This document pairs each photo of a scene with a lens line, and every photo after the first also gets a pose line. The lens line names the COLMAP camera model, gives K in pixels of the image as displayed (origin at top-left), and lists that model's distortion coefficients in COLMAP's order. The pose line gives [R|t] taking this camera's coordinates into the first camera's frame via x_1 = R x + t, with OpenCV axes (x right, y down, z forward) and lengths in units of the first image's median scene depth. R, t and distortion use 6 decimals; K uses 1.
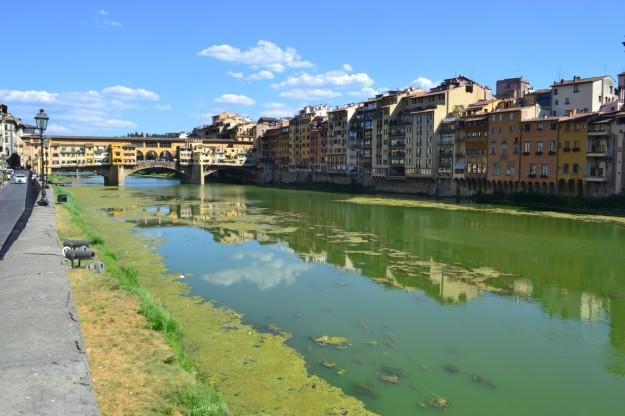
lens RADIAL K [[528.5, 0, 312.5], [0, 528.5, 208.0], [0, 0, 1]] dist [-0.042220, -0.001095]
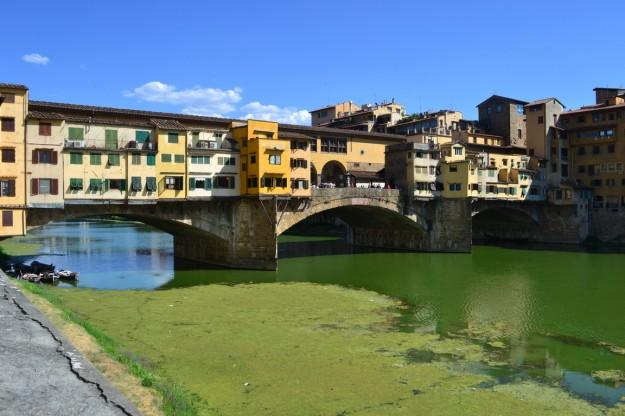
lens RADIAL K [[528.5, 0, 312.5], [0, 528.5, 208.0], [0, 0, 1]] dist [-0.042220, -0.001095]
pose [[0.990819, -0.011127, 0.134737, -0.384919], [0.021696, 0.996777, -0.077232, -0.053634], [-0.133443, 0.079446, 0.987867, 0.716035]]
